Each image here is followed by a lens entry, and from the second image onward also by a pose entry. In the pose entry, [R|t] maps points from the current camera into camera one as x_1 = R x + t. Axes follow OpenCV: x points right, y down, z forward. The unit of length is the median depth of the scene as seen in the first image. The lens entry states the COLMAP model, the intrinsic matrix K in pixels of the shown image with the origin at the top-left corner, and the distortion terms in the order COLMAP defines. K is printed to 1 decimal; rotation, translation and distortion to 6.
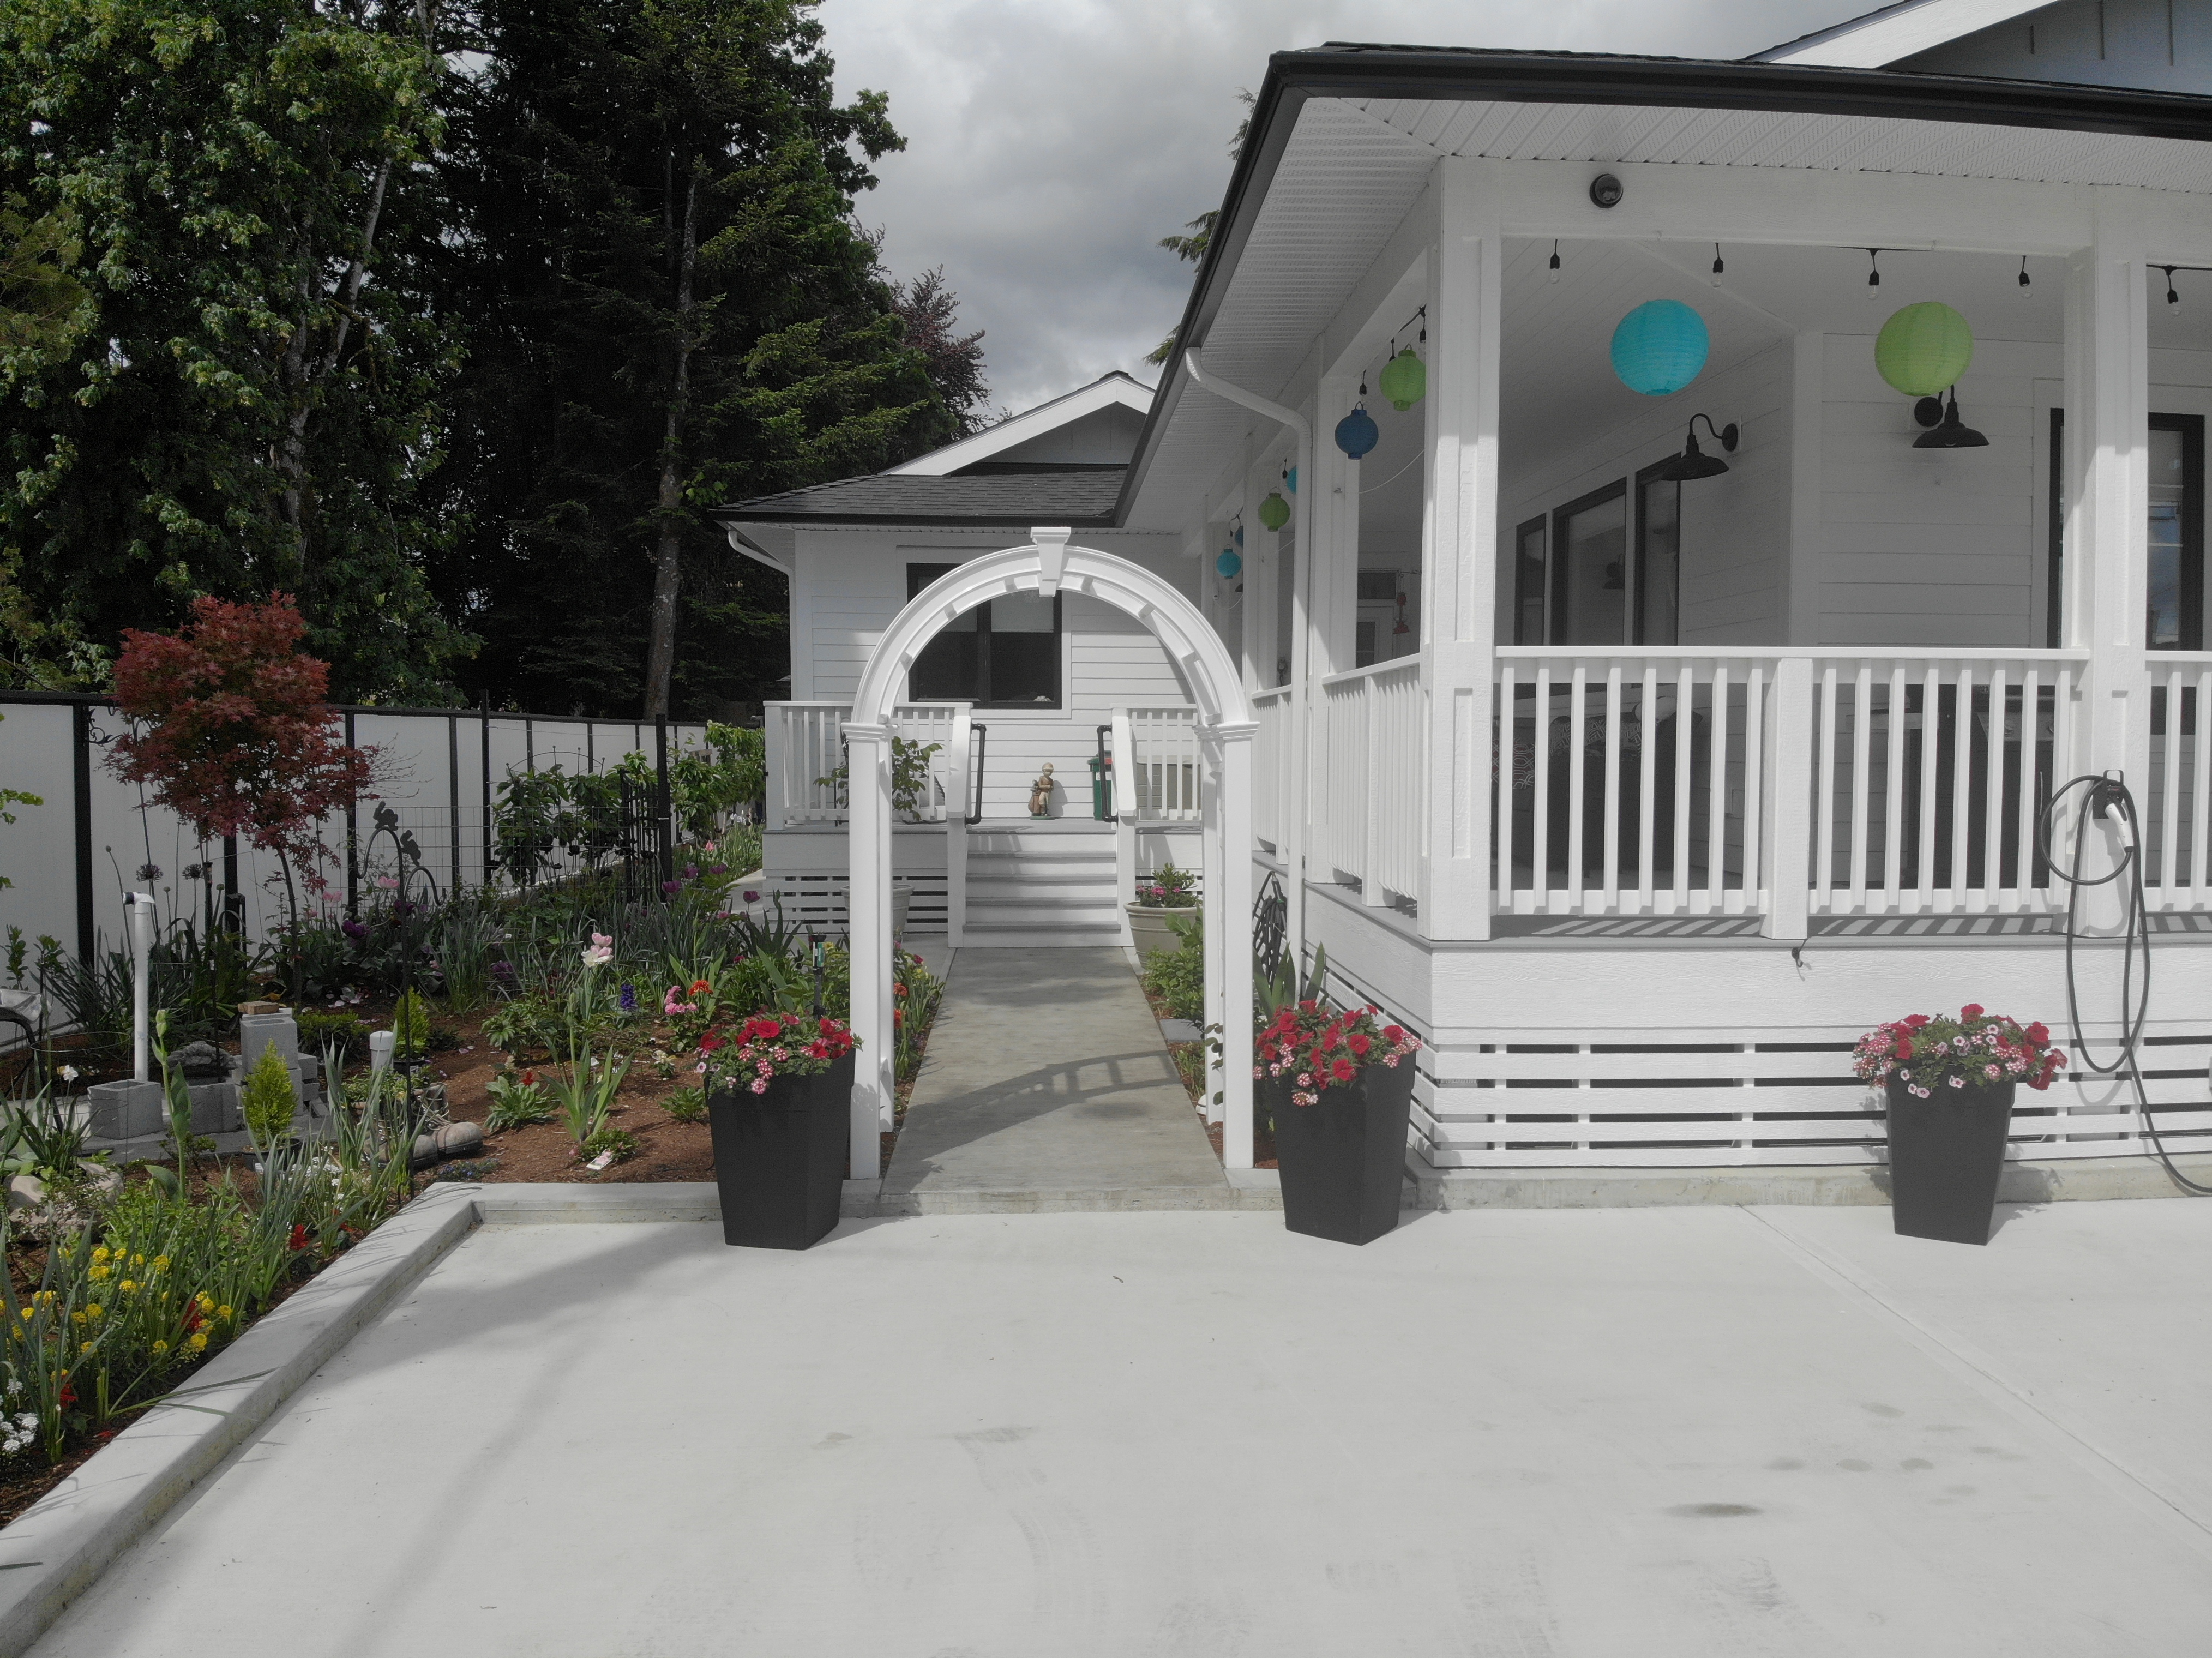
lens RADIAL K [[1681.3, 0, 1119.6], [0, 1681.3, 834.9], [0, 0, 1]] dist [0.199521, -0.410826]
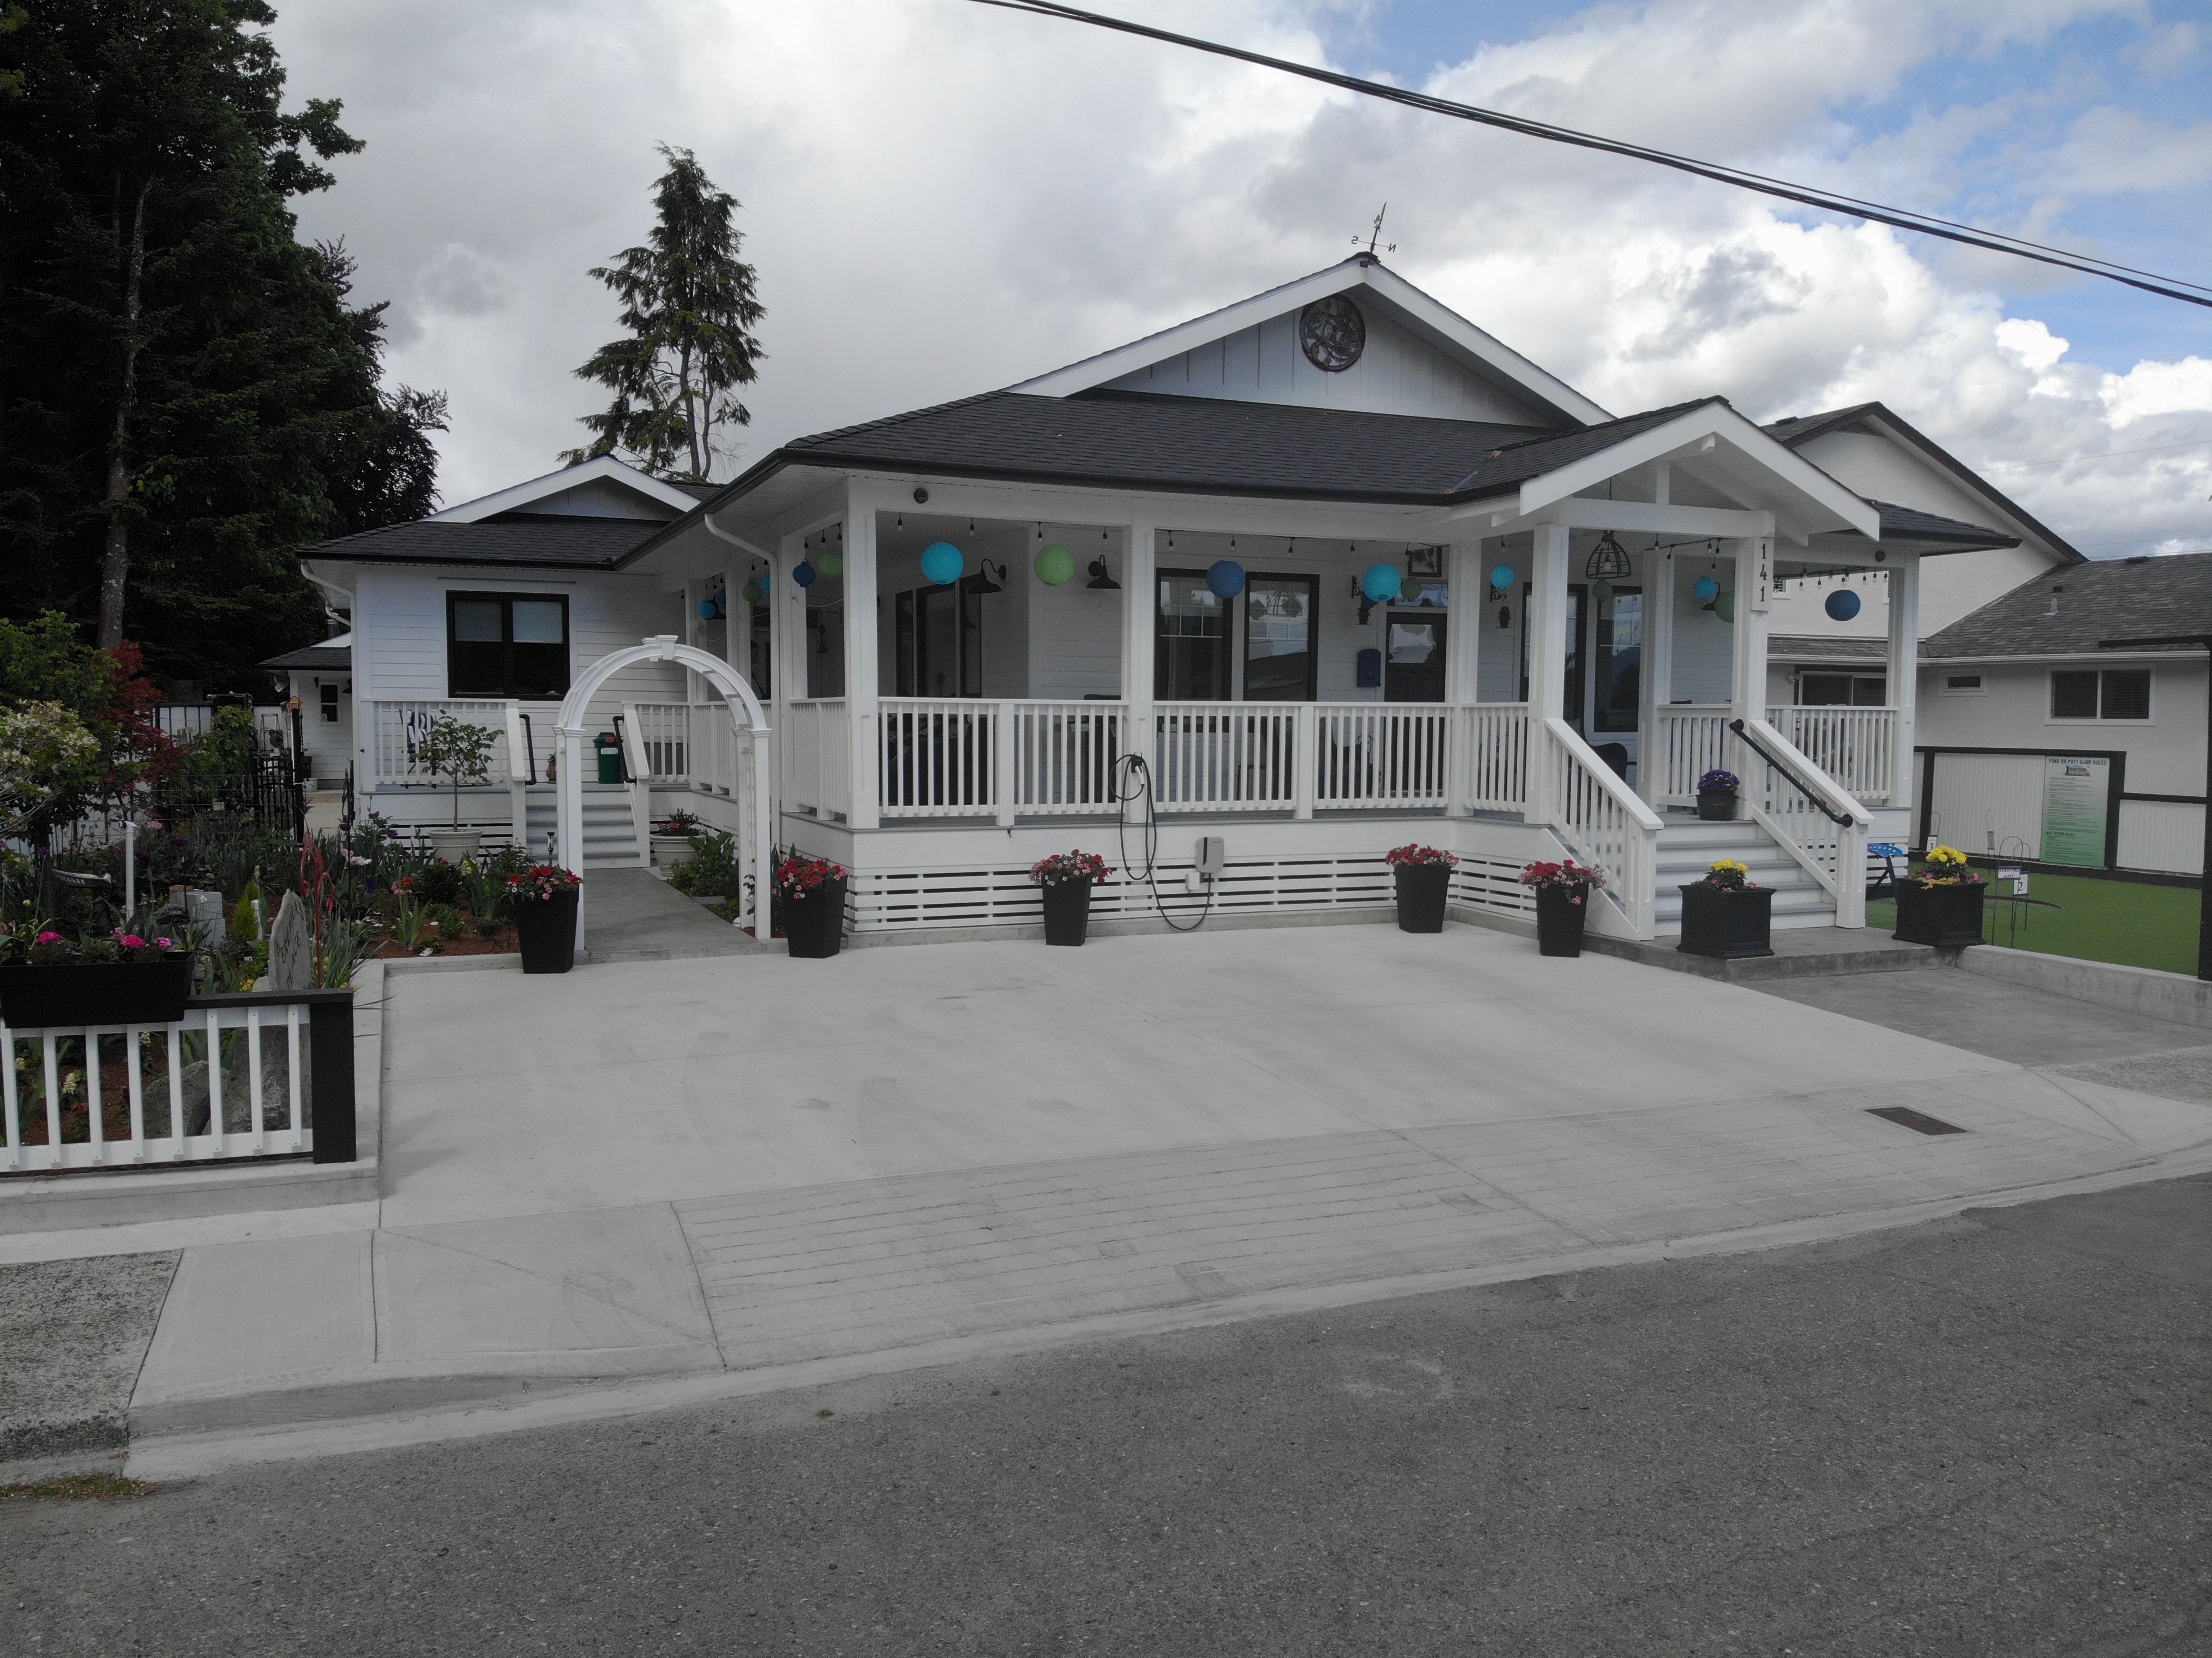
lens RADIAL K [[1681.3, 0, 1119.6], [0, 1681.3, 834.9], [0, 0, 1]] dist [0.199521, -0.410826]
pose [[0.941330, -0.019043, 0.336951, -0.206093], [0.013506, 0.999733, 0.018772, 0.029649], [-0.337218, -0.013119, 0.941335, -1.062134]]
